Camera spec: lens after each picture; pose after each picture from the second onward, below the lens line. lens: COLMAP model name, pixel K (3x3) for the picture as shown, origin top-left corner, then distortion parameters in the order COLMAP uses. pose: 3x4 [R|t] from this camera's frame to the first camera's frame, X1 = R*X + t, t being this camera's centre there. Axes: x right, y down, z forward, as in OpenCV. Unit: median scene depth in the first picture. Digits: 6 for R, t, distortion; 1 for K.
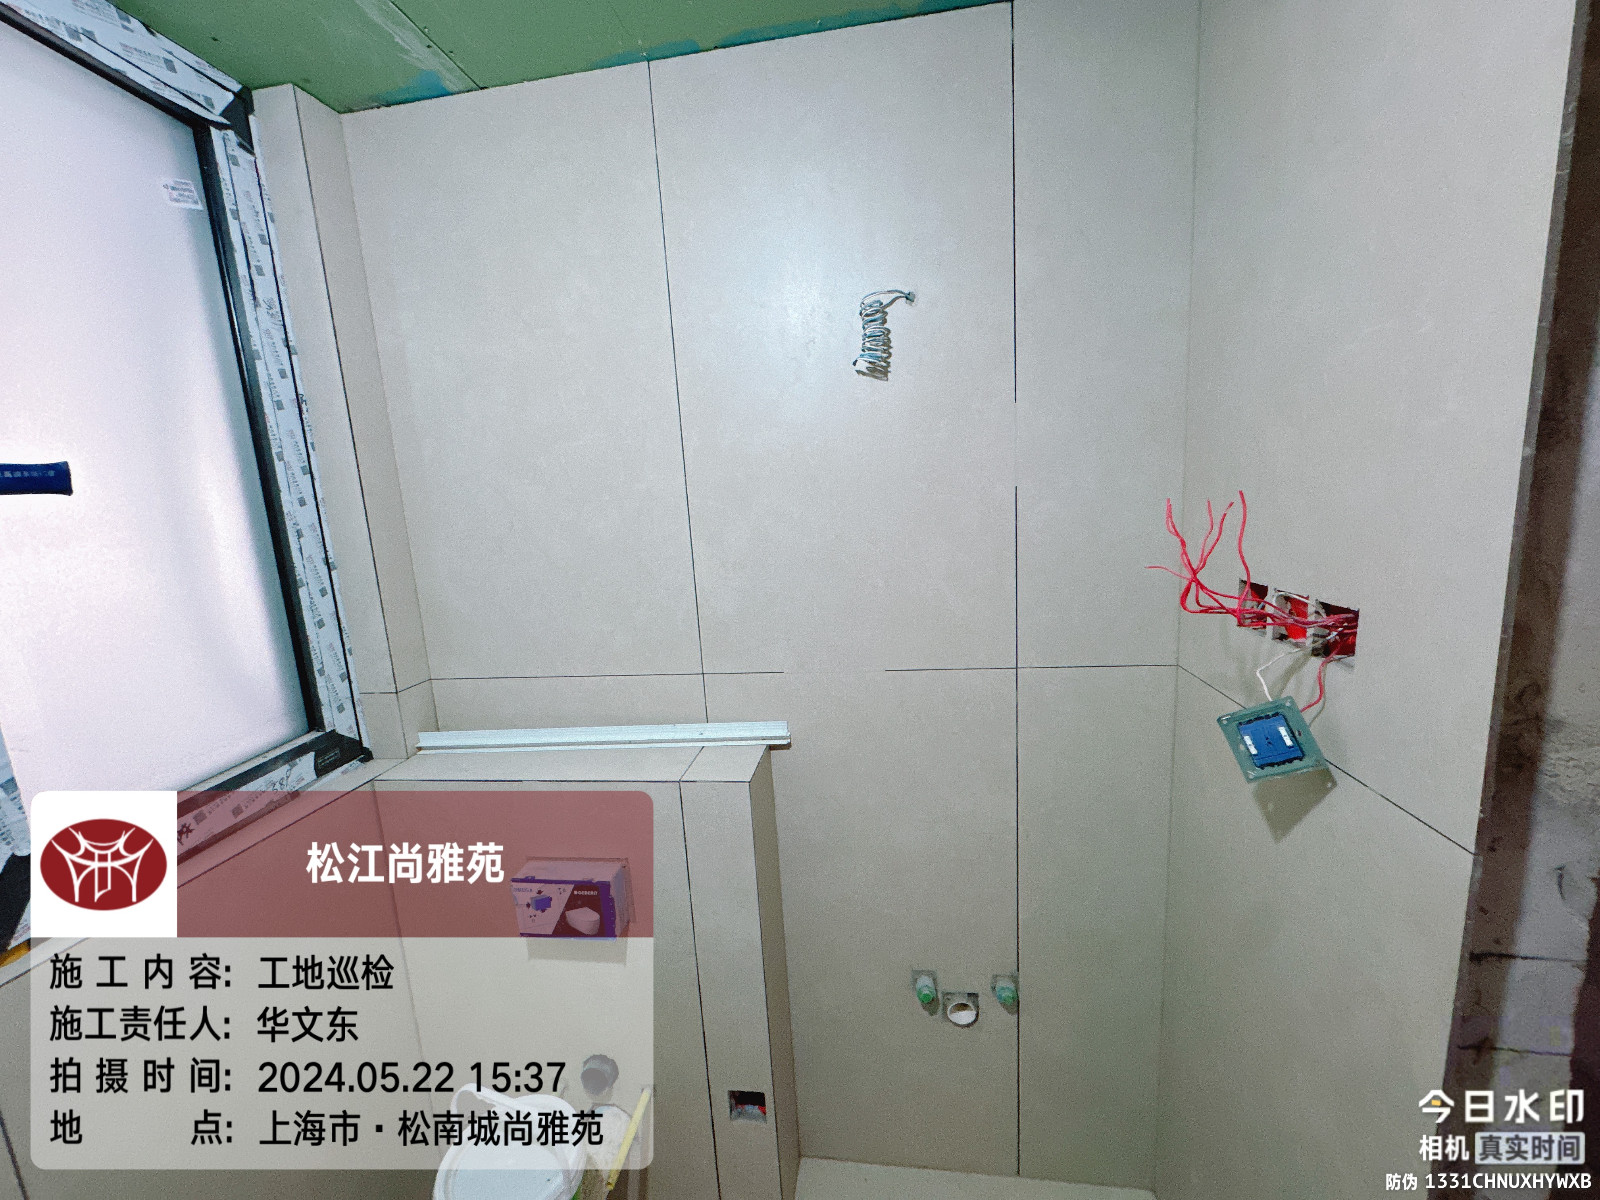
lens RADIAL K [[638.1, 0, 798.9], [0, 638.1, 599.4], [0, 0, 1]] dist [-0.002893, -0.000158]
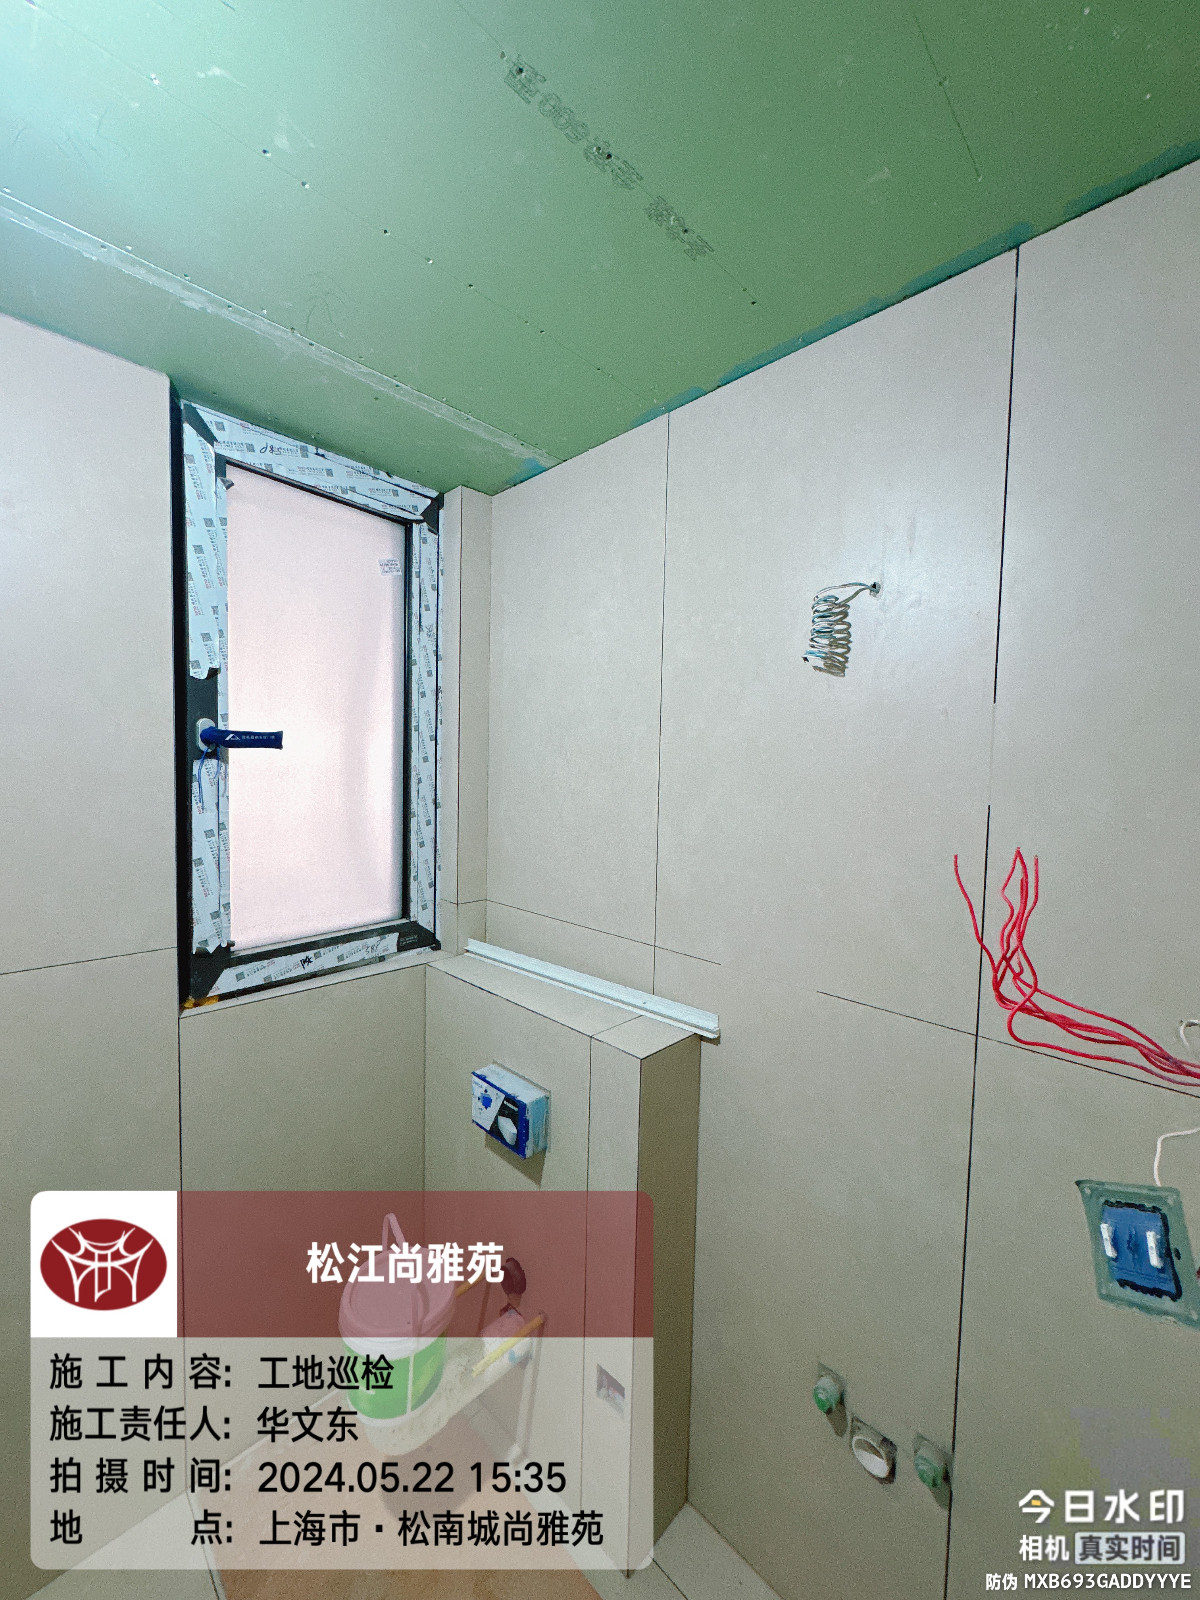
lens RADIAL K [[638.1, 0, 602.4], [0, 638.1, 799.9], [0, 0, 1]] dist [-0.002893, -0.000158]
pose [[0.799624, 0.109073, -0.590512, 0.422551], [-0.167867, 0.984763, -0.045418, -0.066201], [0.576560, 0.135445, 0.805750, 0.077676]]
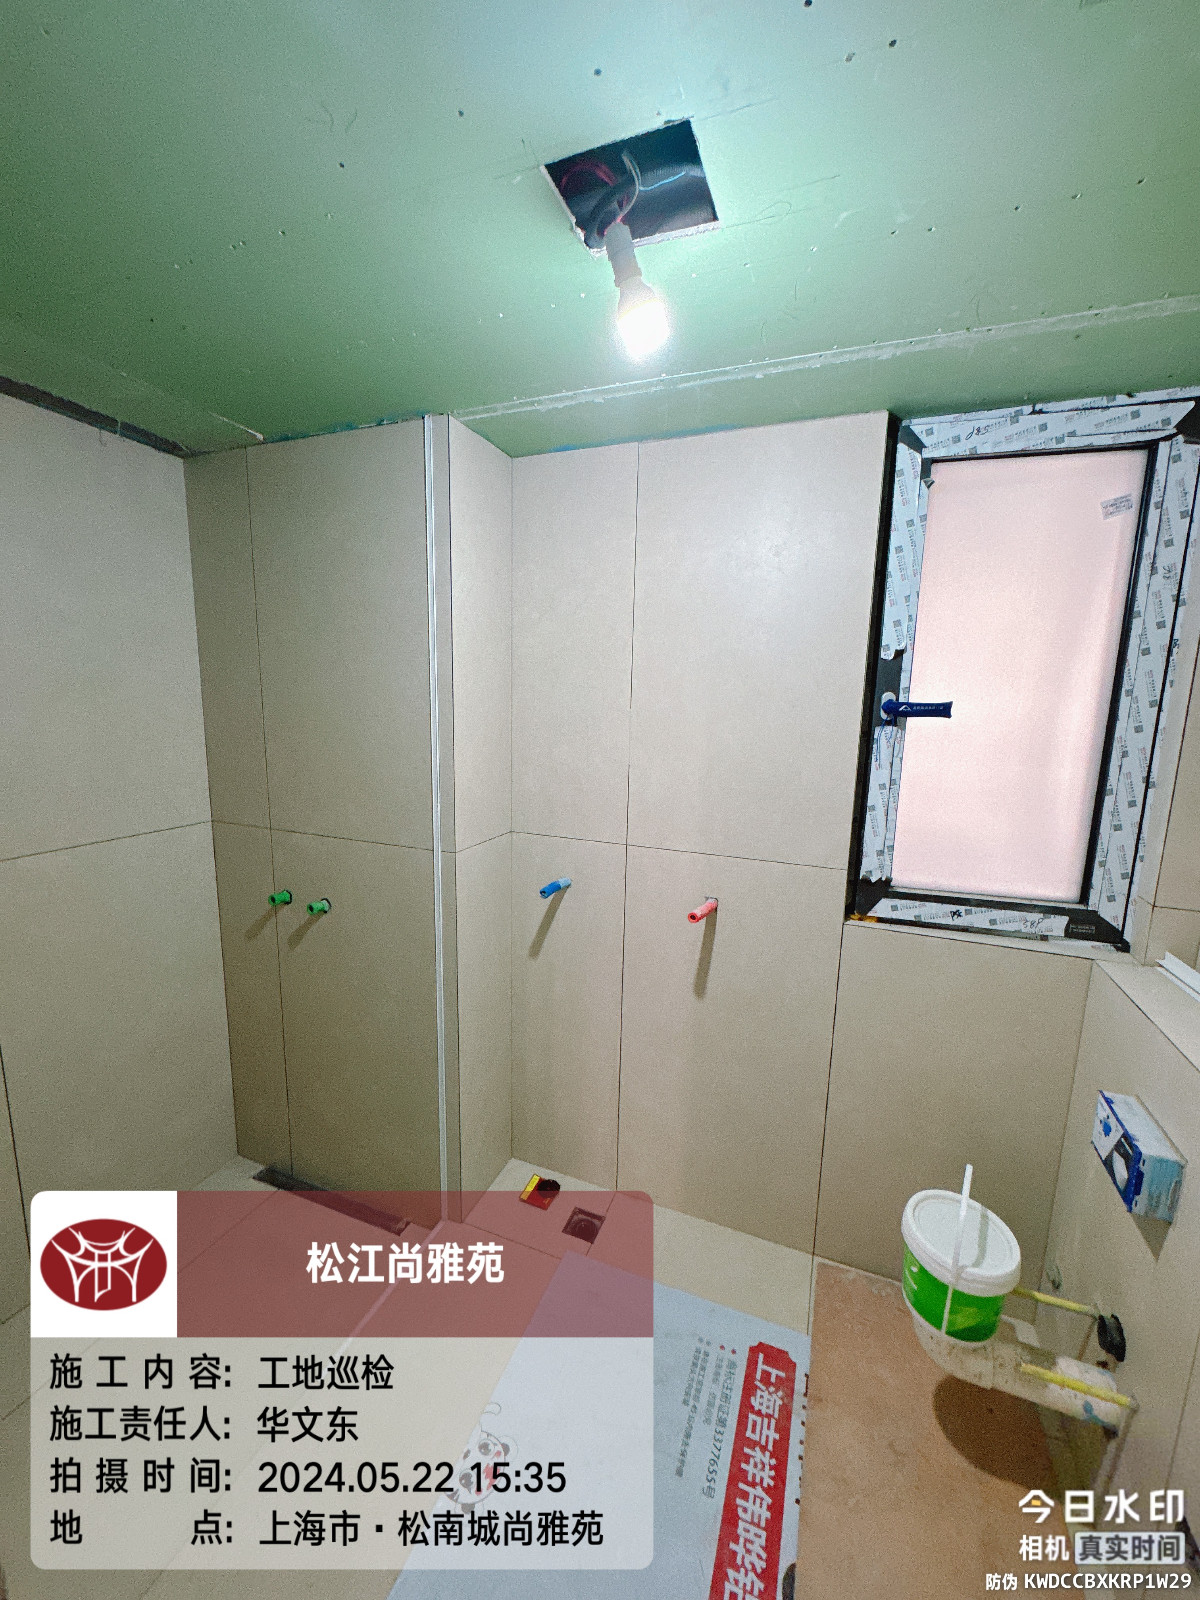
lens RADIAL K [[638.1, 0, 596.4], [0, 638.1, 799.7], [0, 0, 1]] dist [-0.002893, -0.000158]
pose [[-0.234005, 0.215256, -0.948107, 0.676708], [-0.167484, 0.951679, 0.257404, -0.170282], [0.957701, 0.219026, -0.186646, 0.268527]]
